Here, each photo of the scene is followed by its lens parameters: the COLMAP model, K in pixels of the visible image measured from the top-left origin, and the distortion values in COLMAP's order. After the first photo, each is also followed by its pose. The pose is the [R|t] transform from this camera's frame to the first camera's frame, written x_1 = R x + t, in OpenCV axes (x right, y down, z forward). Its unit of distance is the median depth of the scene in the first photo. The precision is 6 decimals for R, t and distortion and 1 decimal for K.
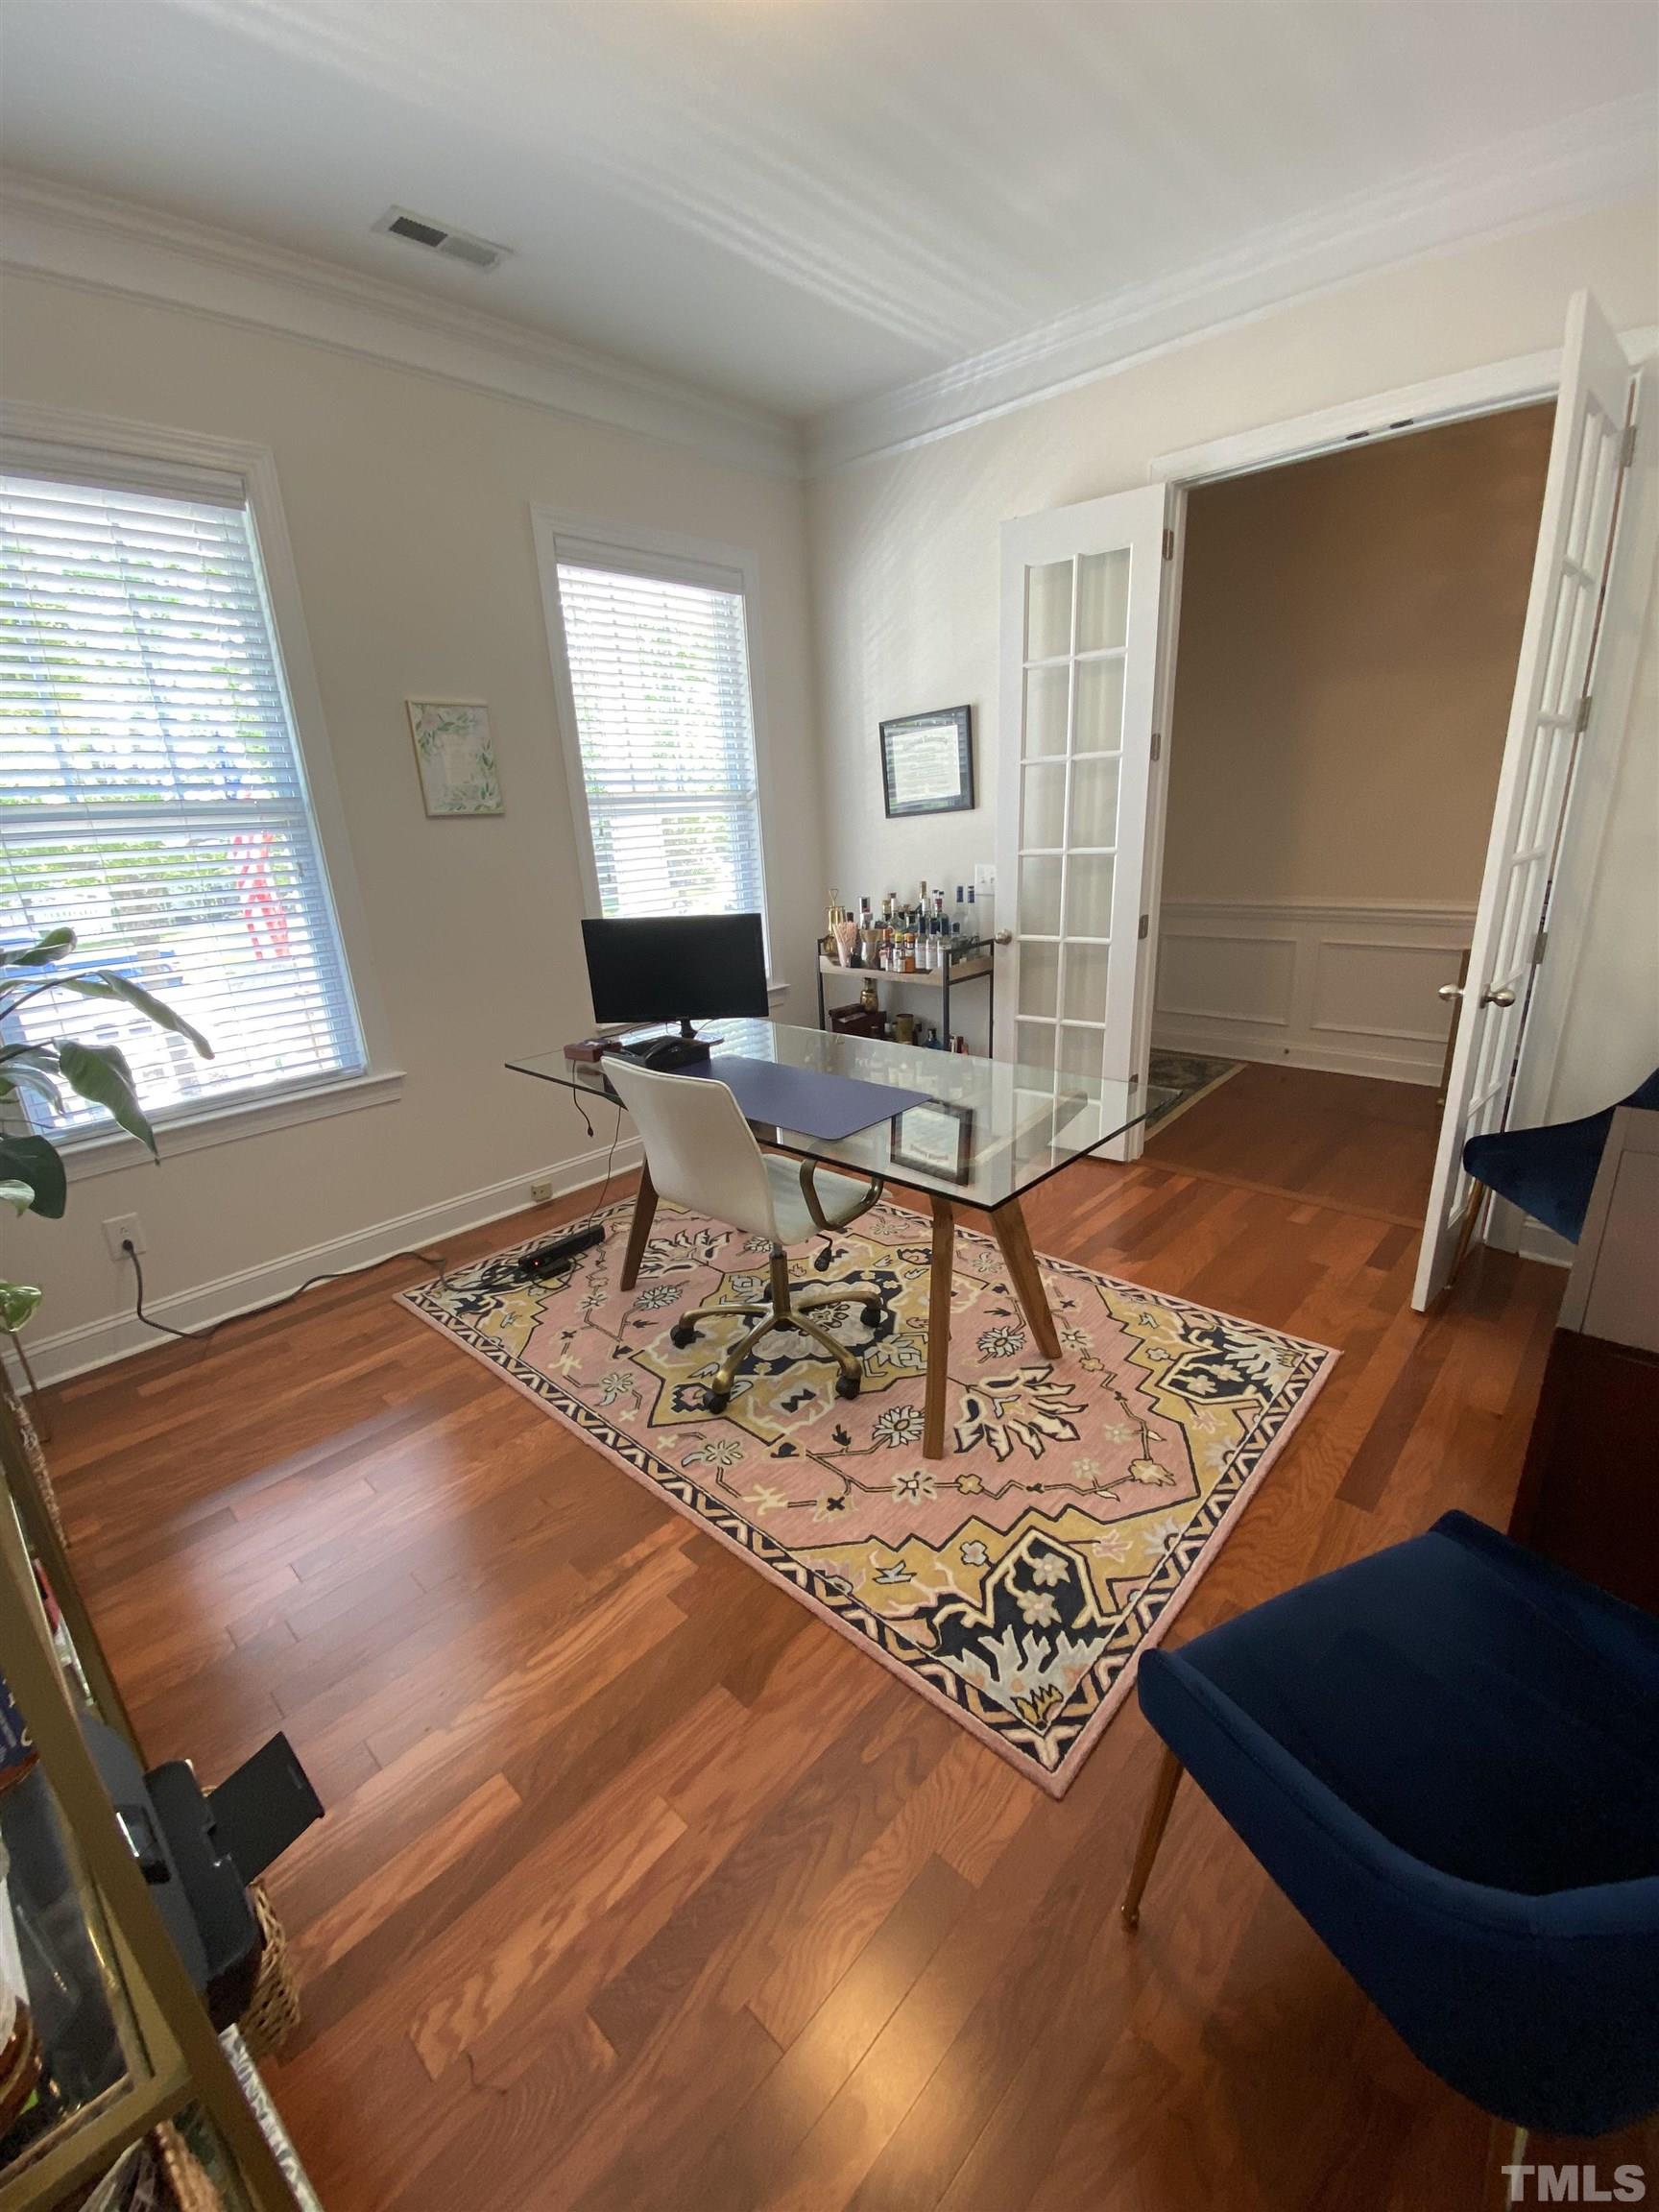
lens RADIAL K [[911.7, 0, 826.7], [0, 911.7, 1109.5], [0, 0, 1]] dist [0.025869, -0.000590]
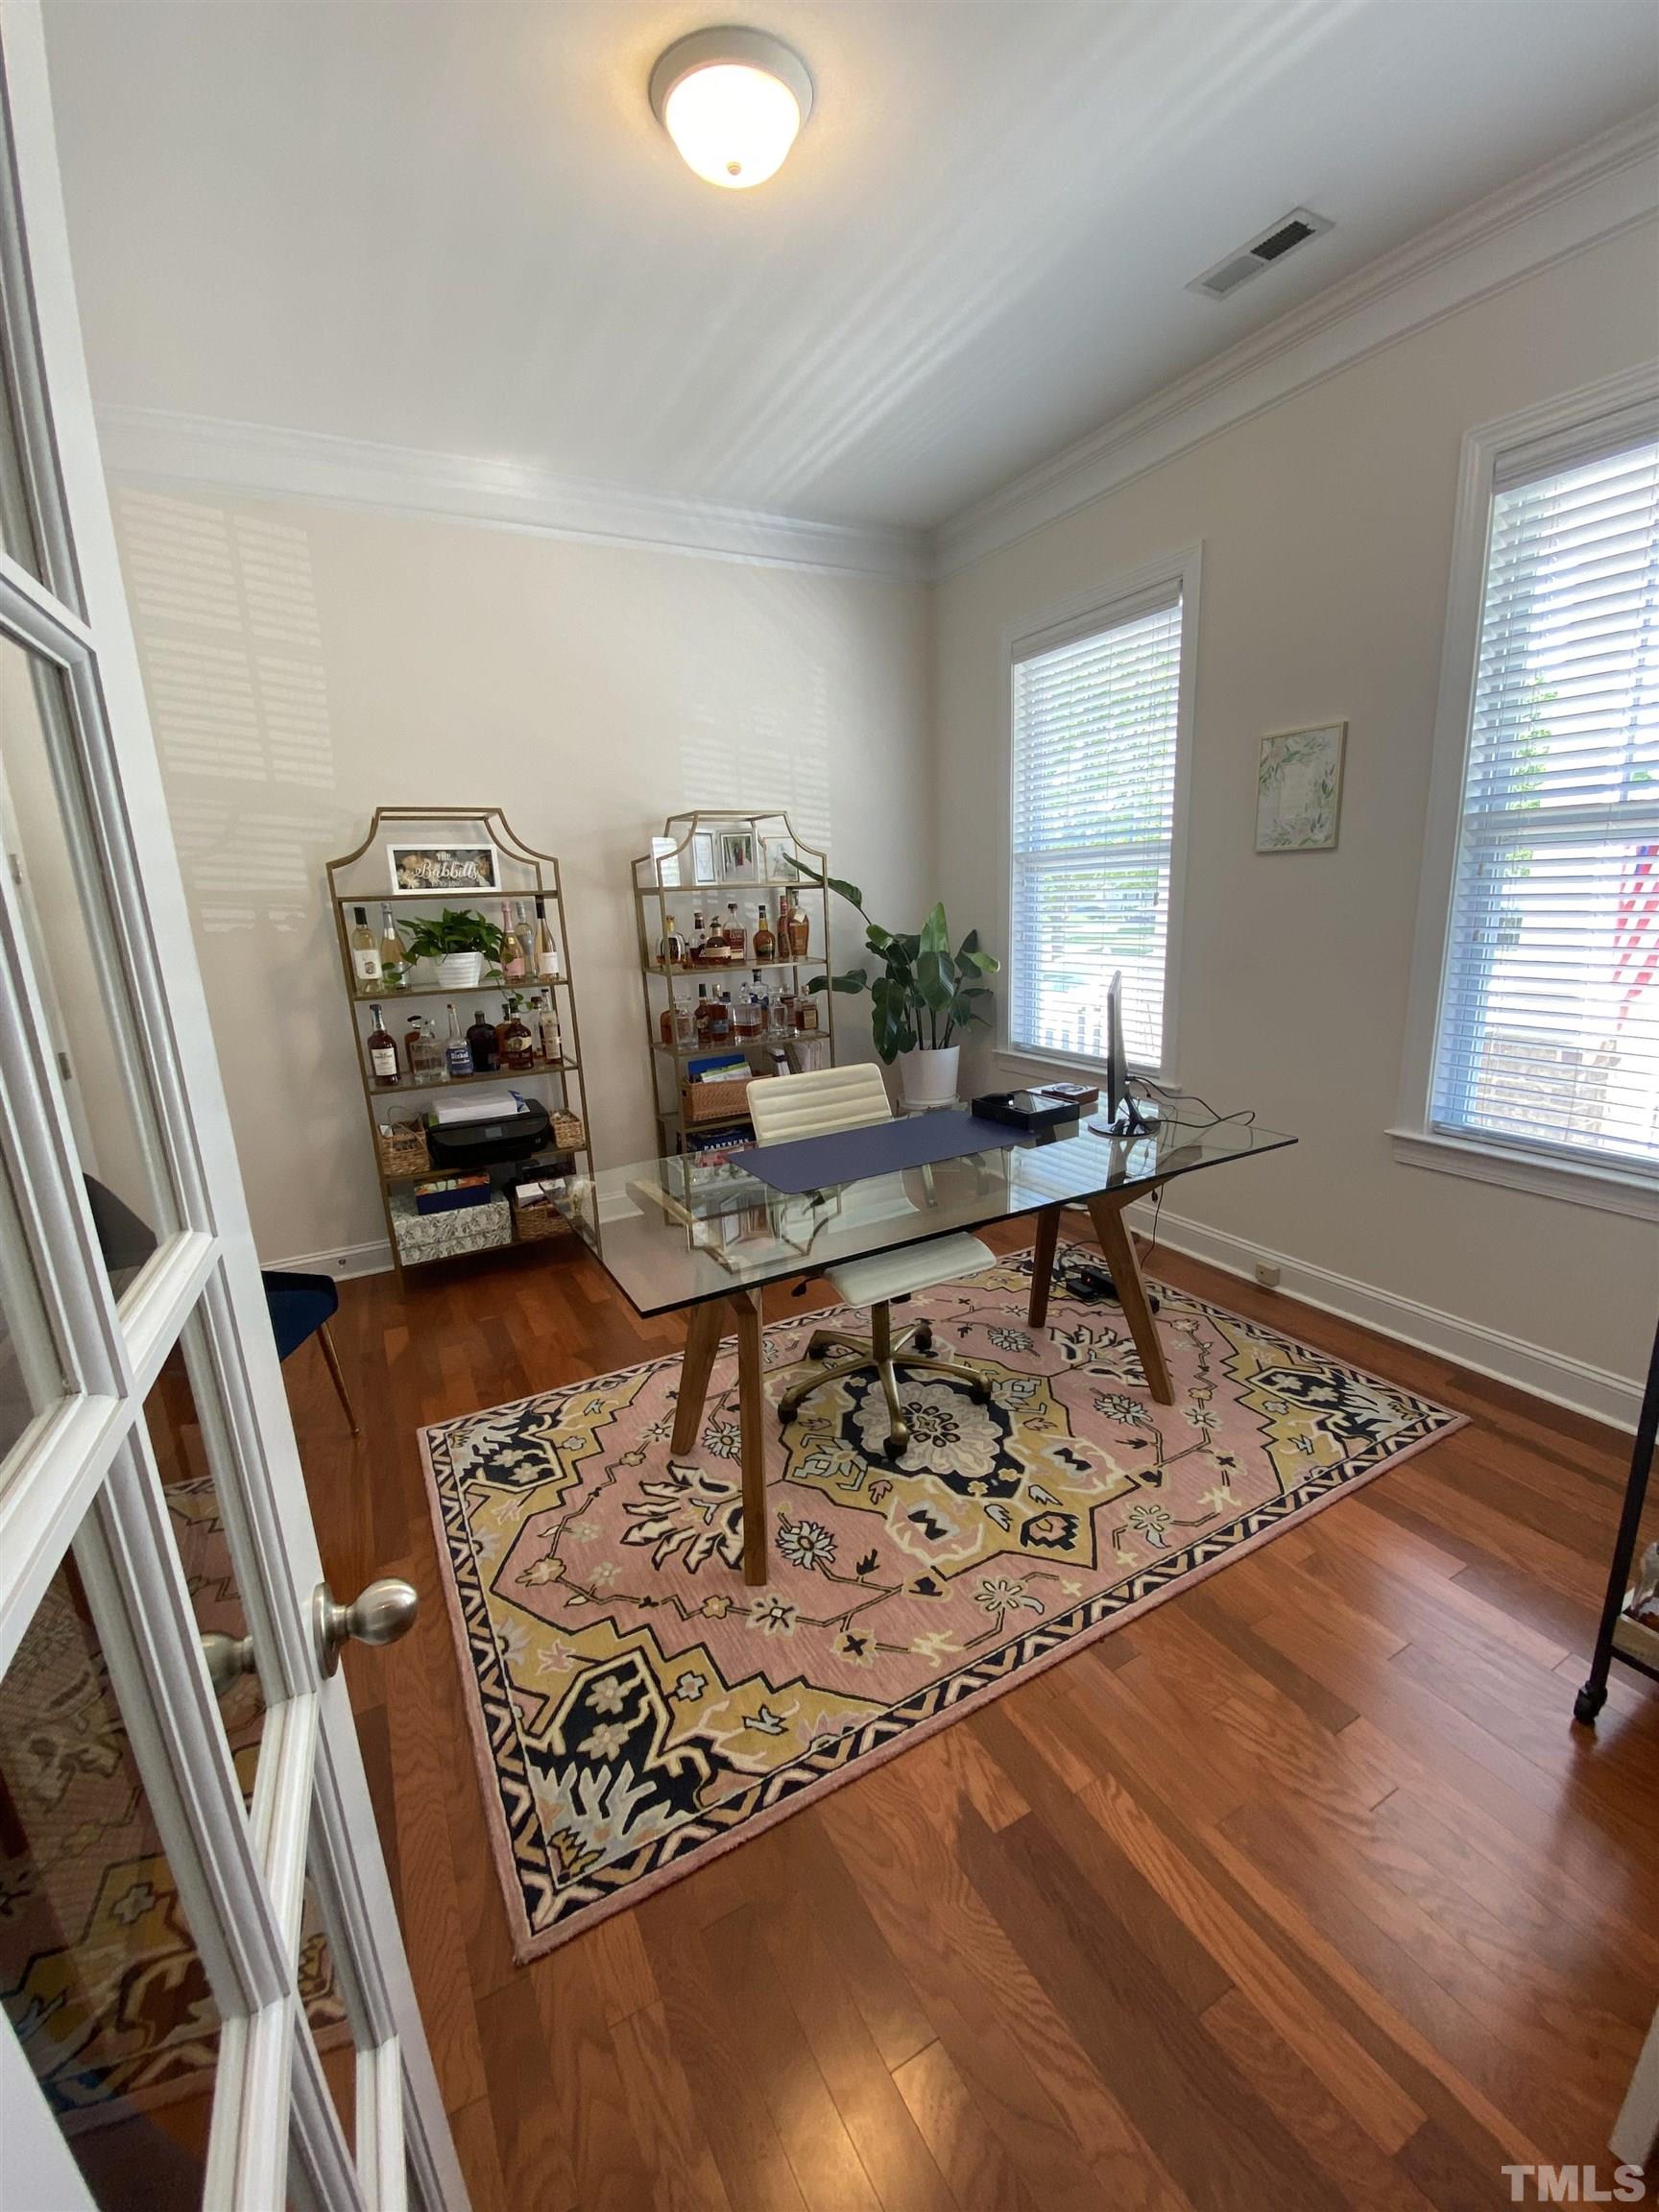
lens RADIAL K [[911.7, 0, 830.6], [0, 911.7, 1100.8], [0, 0, 1]] dist [0.025869, -0.000590]
pose [[-0.314582, 0.293011, -0.902875, 0.920958], [-0.247505, 0.892943, 0.376024, -0.465689], [0.916395, 0.341756, -0.208382, 1.211712]]
